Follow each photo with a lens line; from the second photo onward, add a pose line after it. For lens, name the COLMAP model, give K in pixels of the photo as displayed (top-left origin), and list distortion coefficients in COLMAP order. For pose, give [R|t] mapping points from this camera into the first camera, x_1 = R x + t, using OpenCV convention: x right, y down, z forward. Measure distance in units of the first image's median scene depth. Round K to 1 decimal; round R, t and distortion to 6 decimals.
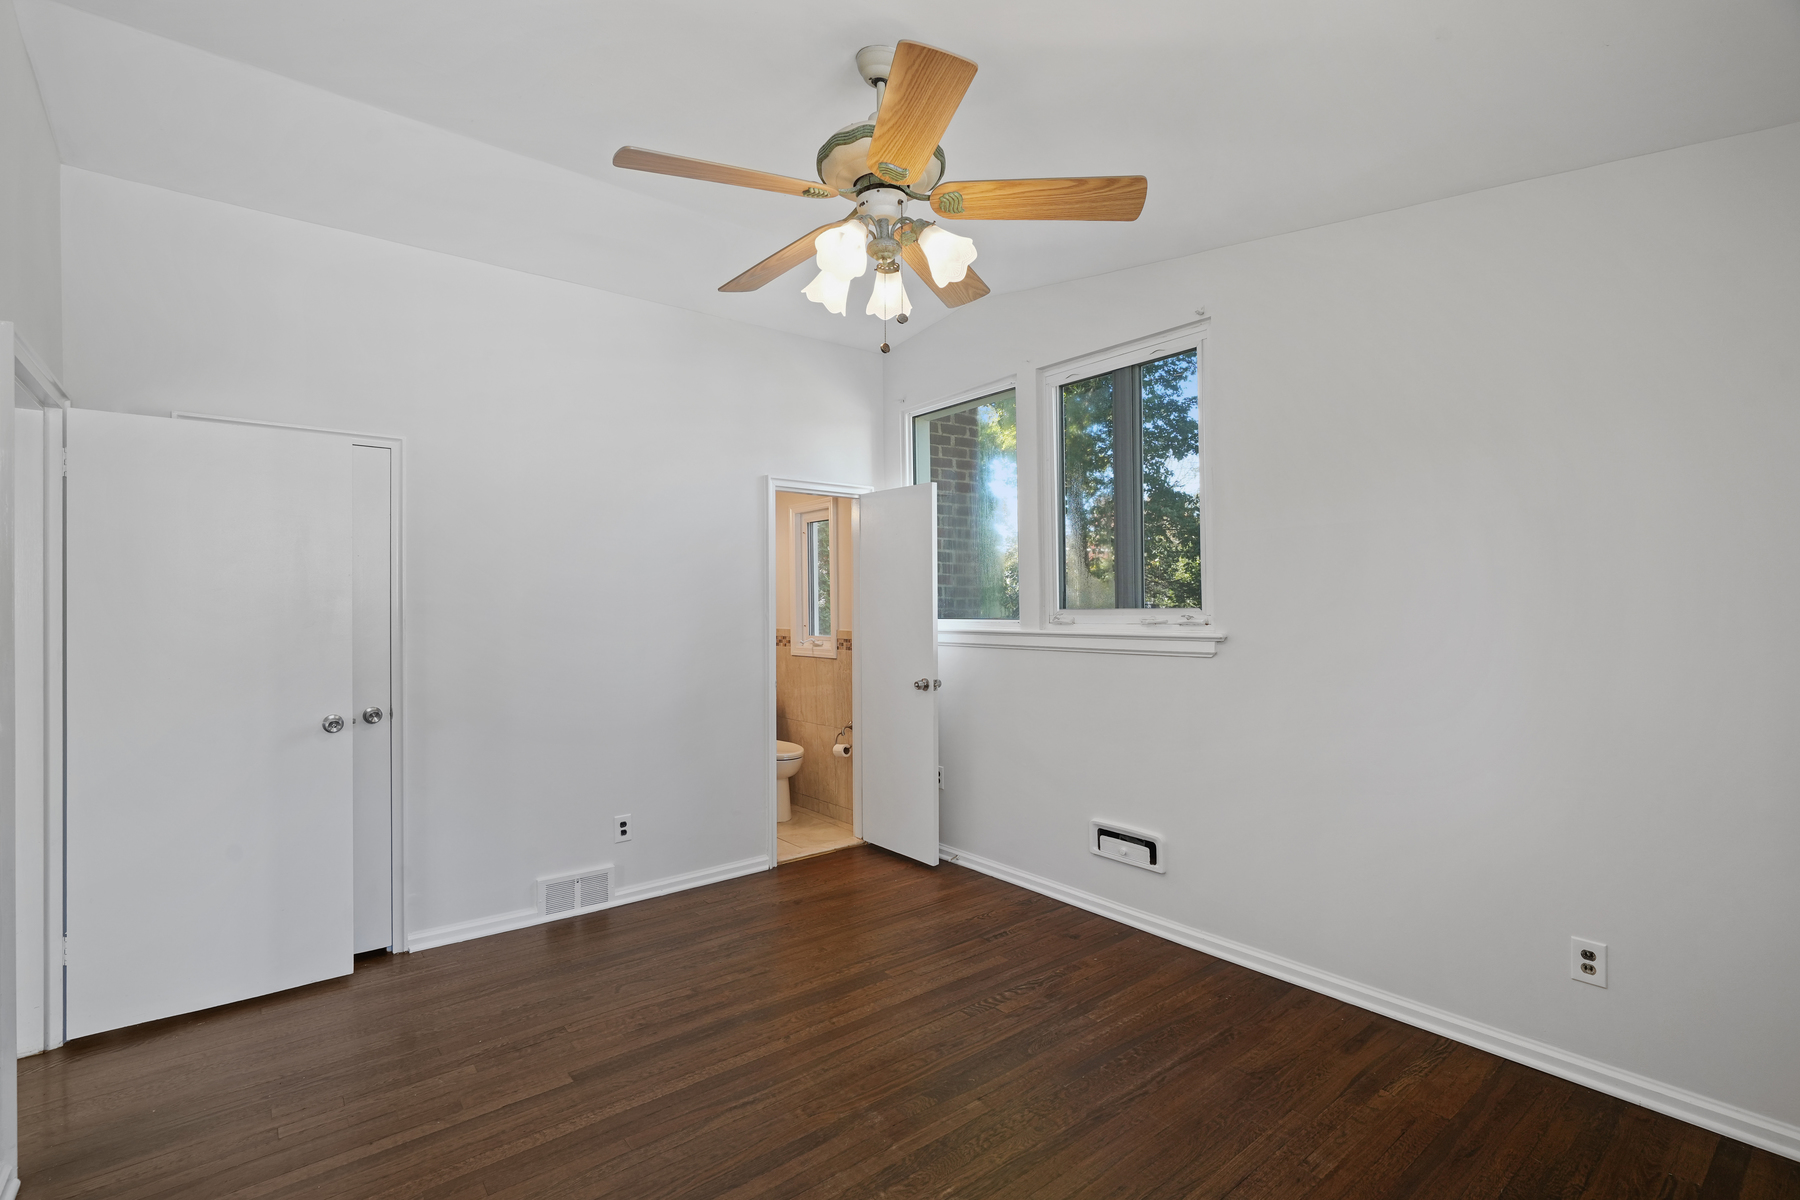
lens RADIAL K [[818.9, 0, 892.1], [0, 818.9, 600.4], [0, 0, 1]] dist [-0.003098, 0.000440]
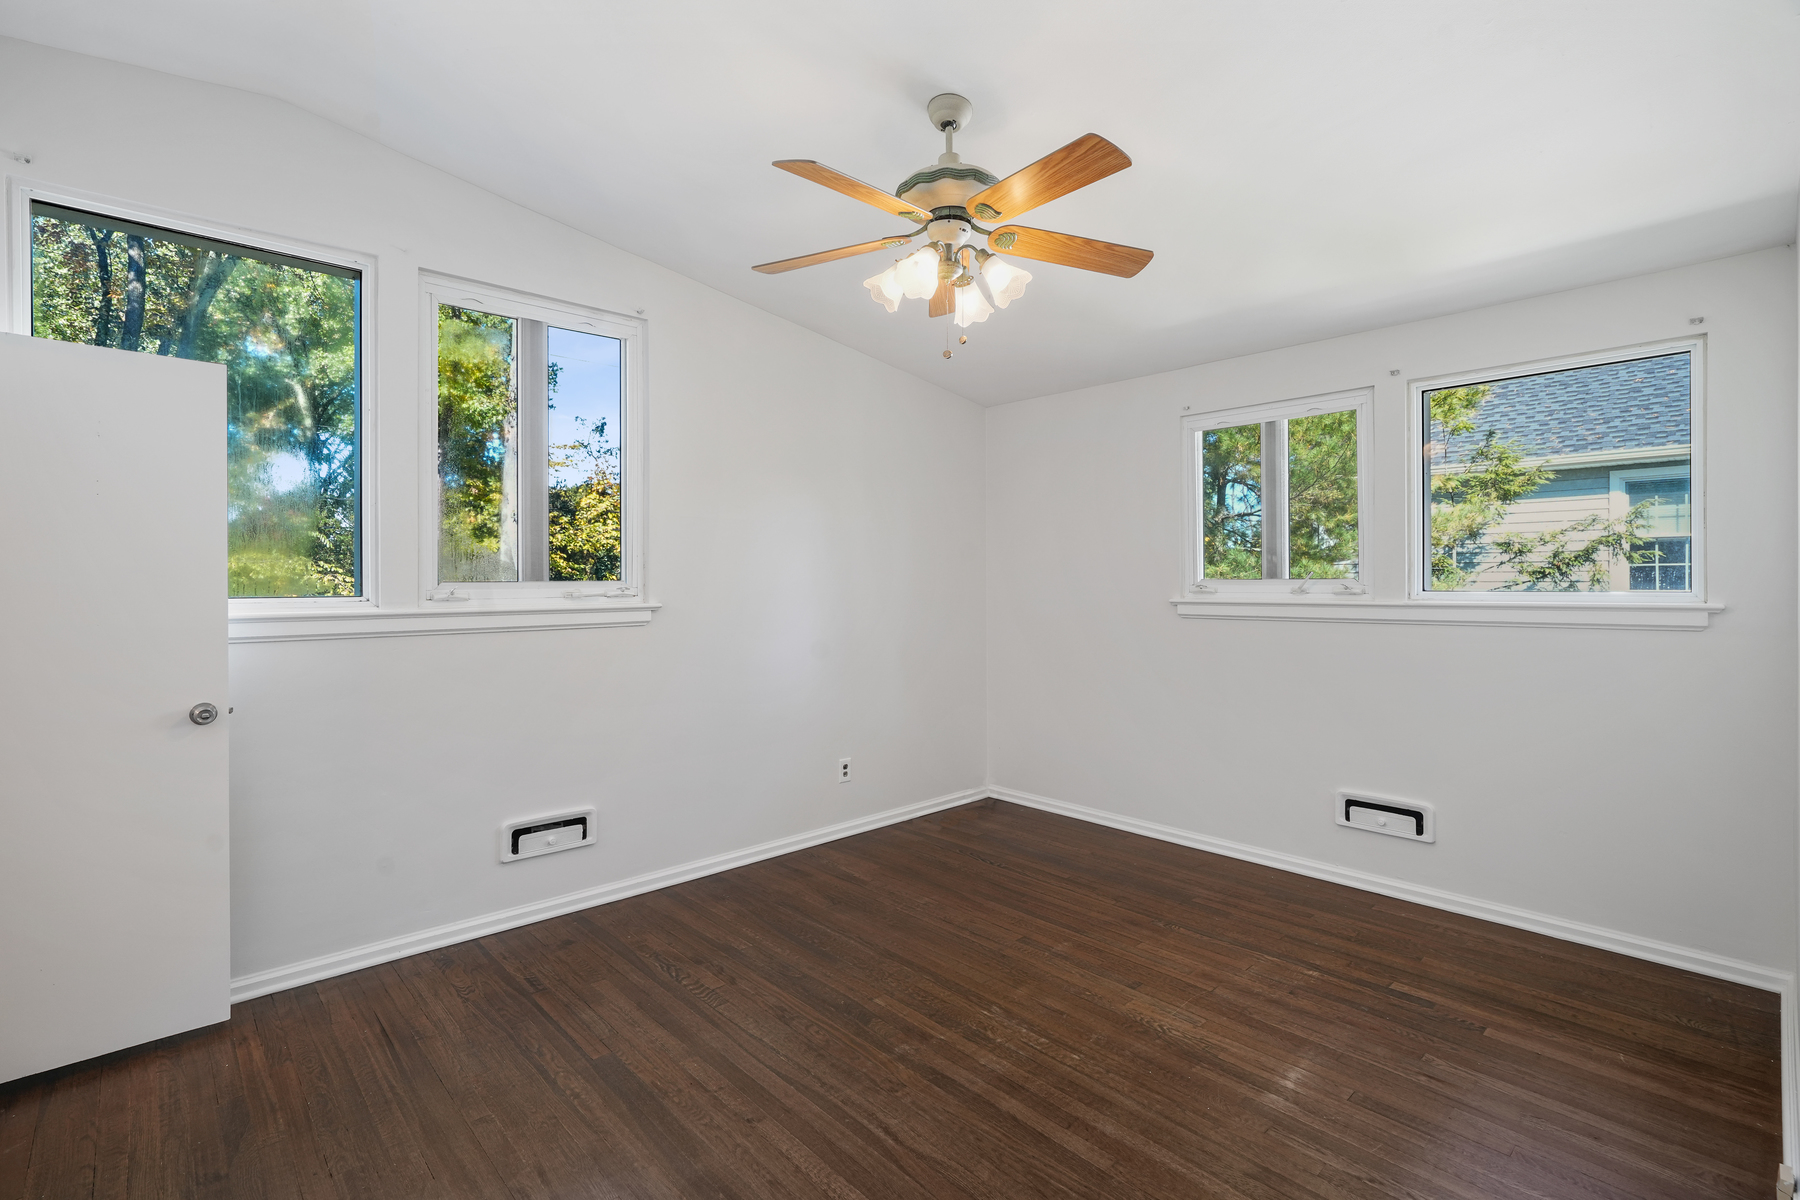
lens RADIAL K [[822.5, 0, 894.6], [0, 822.5, 580.7], [0, 0, 1]] dist [-0.002455, 0.000841]
pose [[-0.075404, 0.009614, 0.997107, -0.835640], [-0.002840, 0.999947, -0.009856, 0.021058], [-0.997149, -0.003575, -0.075372, 0.828592]]
